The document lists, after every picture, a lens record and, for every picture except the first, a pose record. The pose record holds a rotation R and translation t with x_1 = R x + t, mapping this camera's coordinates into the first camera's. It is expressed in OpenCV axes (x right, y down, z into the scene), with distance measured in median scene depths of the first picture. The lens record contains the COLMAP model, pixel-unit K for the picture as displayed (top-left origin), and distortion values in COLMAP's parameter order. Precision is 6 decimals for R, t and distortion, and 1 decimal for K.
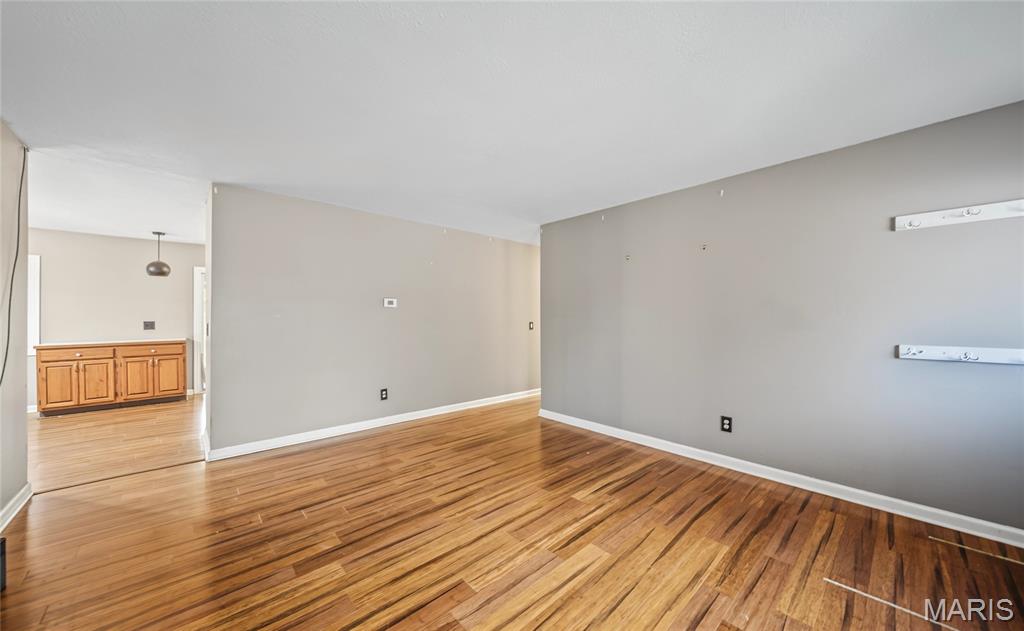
lens RADIAL K [[365.6, 0, 505.4], [0, 365.6, 314.9], [0, 0, 1]] dist [-0.004472, -0.000500]
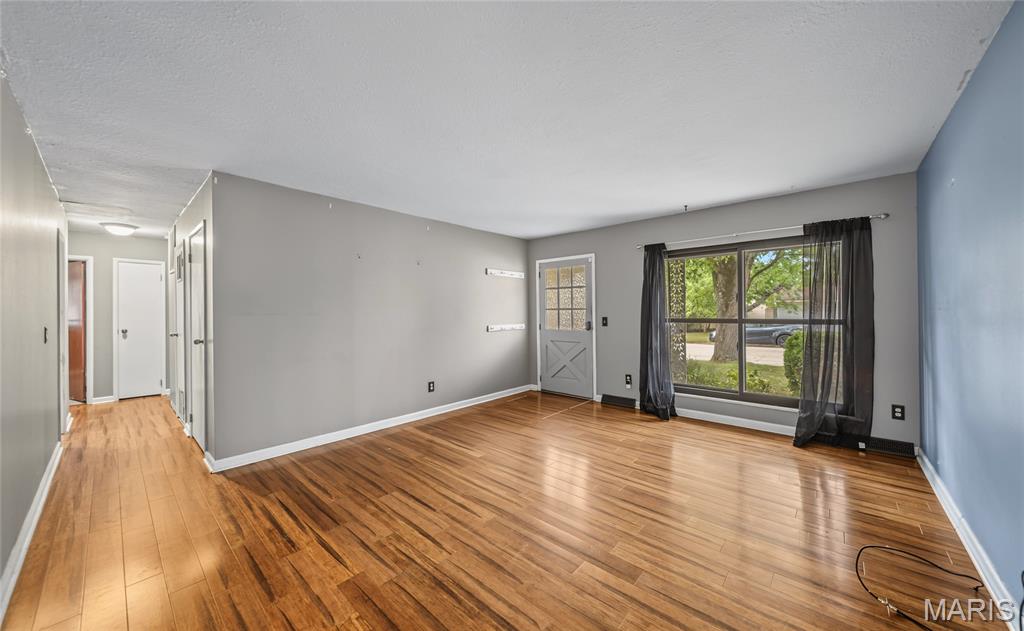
lens RADIAL K [[365.6, 0, 504.4], [0, 365.6, 312.2], [0, 0, 1]] dist [-0.004472, -0.000500]
pose [[-0.105129, -0.000357, 0.994459, -0.994301], [0.005334, 0.999985, 0.000923, -0.000785], [-0.994444, 0.005401, -0.105125, 0.961273]]
